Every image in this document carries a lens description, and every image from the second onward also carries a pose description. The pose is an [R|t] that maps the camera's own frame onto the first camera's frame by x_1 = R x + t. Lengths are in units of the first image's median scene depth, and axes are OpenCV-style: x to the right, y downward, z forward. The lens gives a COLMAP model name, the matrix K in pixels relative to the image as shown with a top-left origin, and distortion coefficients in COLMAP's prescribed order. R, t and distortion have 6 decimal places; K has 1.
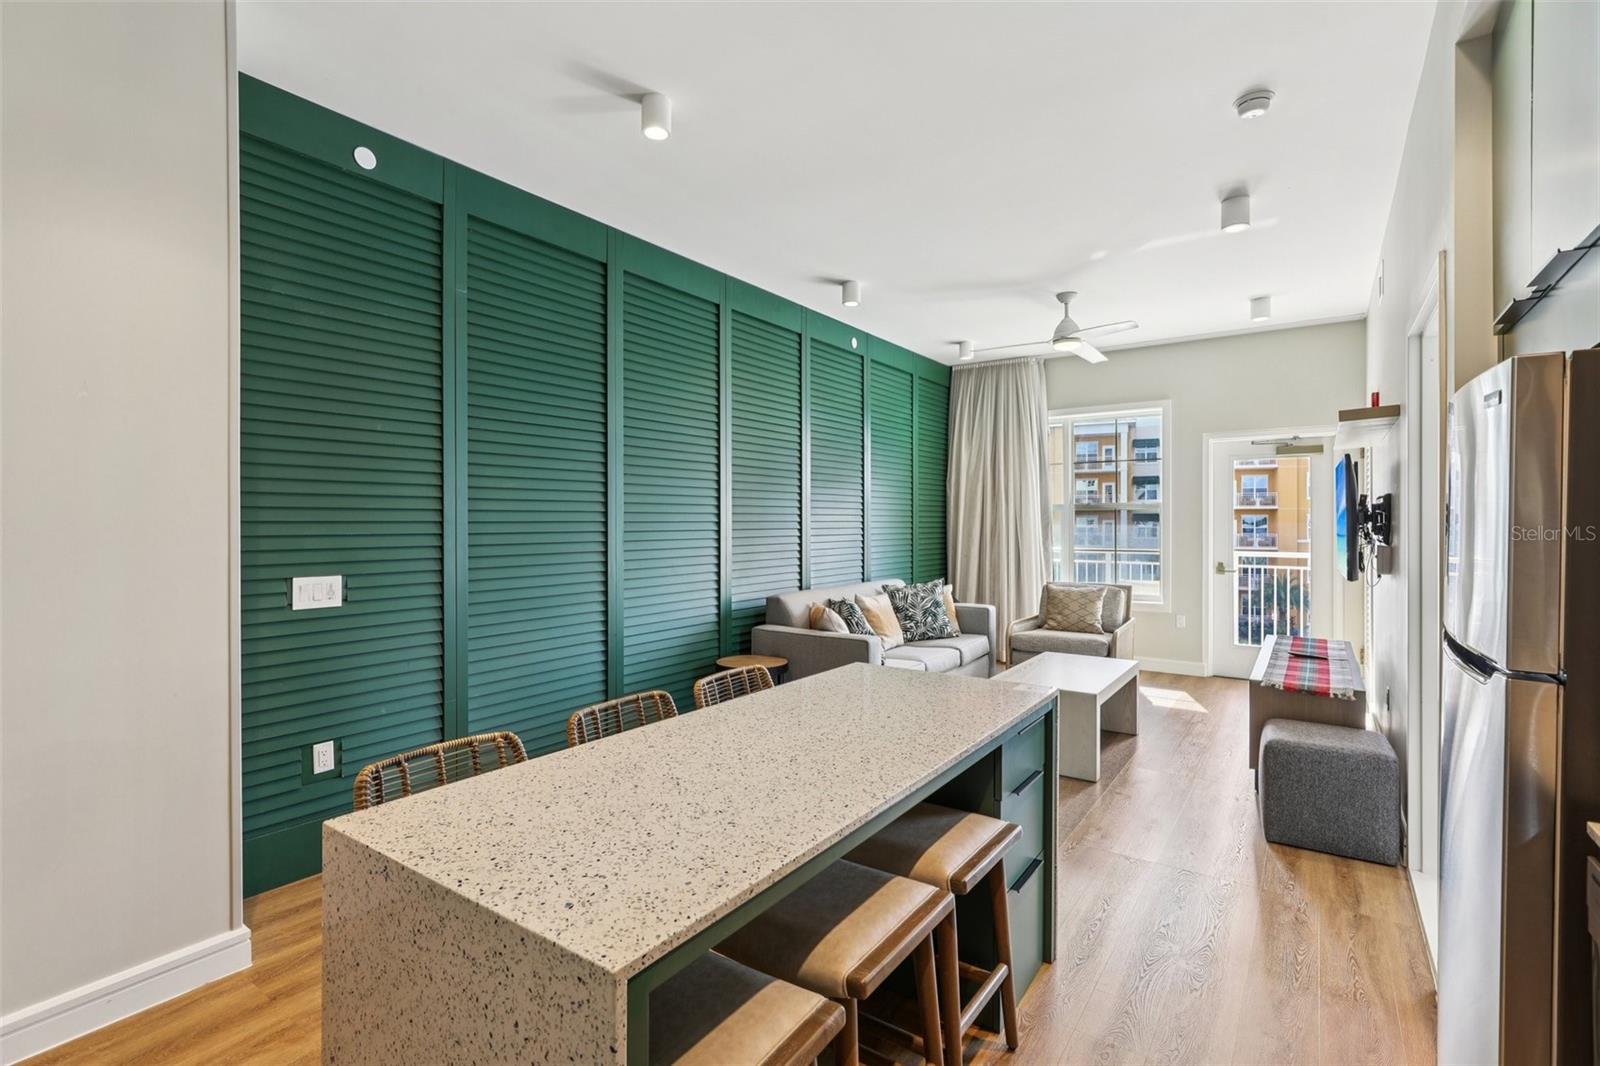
lens RADIAL K [[739.3, 0, 801.6], [0, 739.3, 528.2], [0, 0, 1]] dist [0.001114, 0.000034]
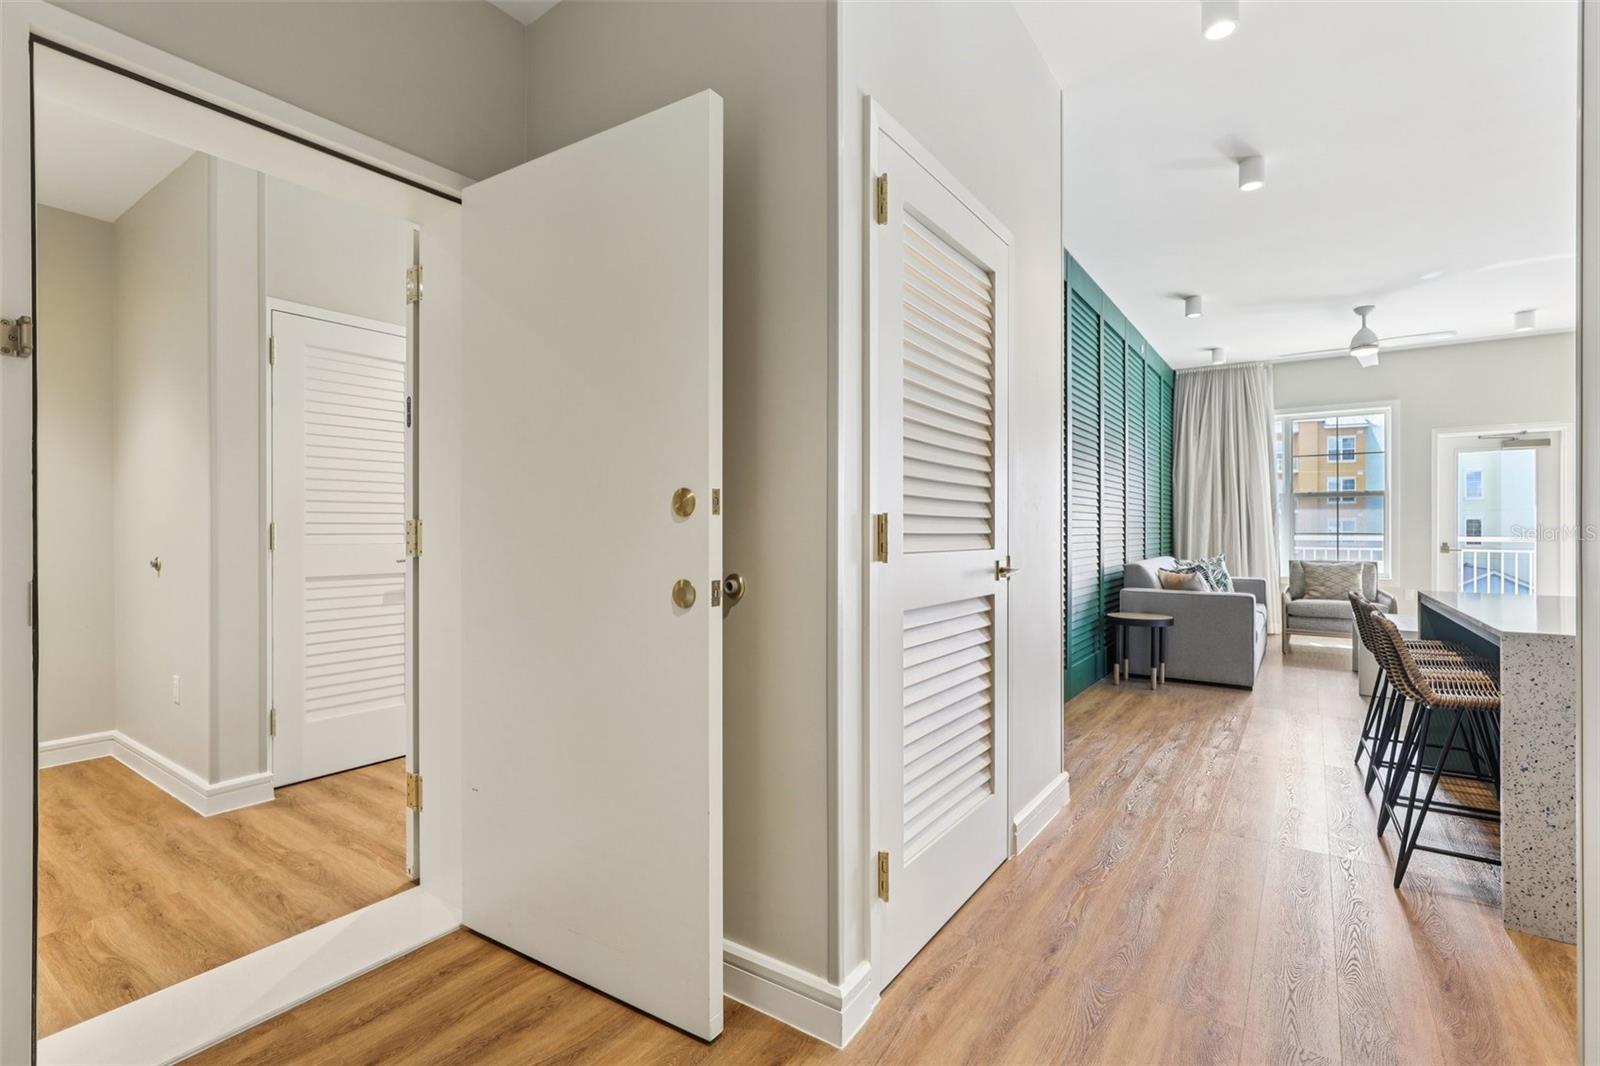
lens RADIAL K [[732.7, 0, 800.0], [0, 732.7, 533.0], [0, 0, 1]] dist [-0.001235, -0.000502]
pose [[0.999999, 0.001275, -0.000177, -0.469495], [-0.001275, 0.999998, -0.001669, 0.038122], [0.000175, 0.001669, 0.999999, -0.138951]]
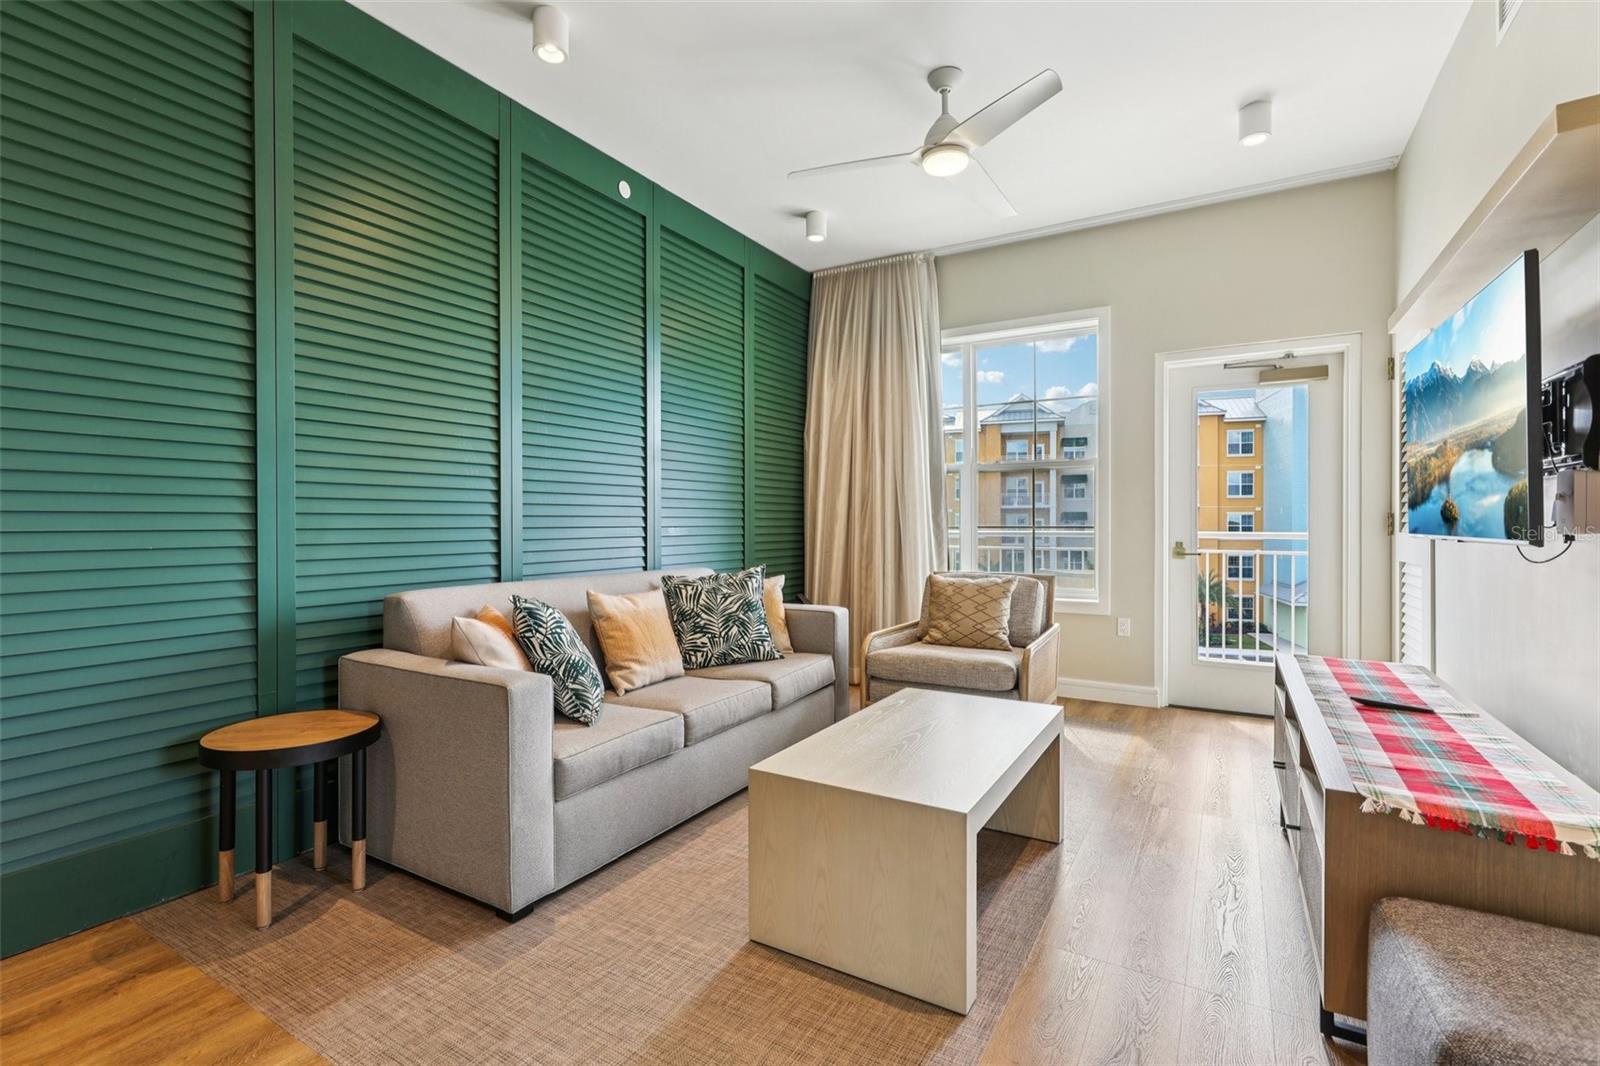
lens RADIAL K [[732.7, 0, 800.0], [0, 732.7, 533.0], [0, 0, 1]] dist [-0.001235, -0.000502]
pose [[0.996971, -0.001596, 0.077761, 0.174633], [0.001205, 0.999986, 0.005074, 0.037709], [-0.077768, -0.004965, 0.996959, 0.377921]]
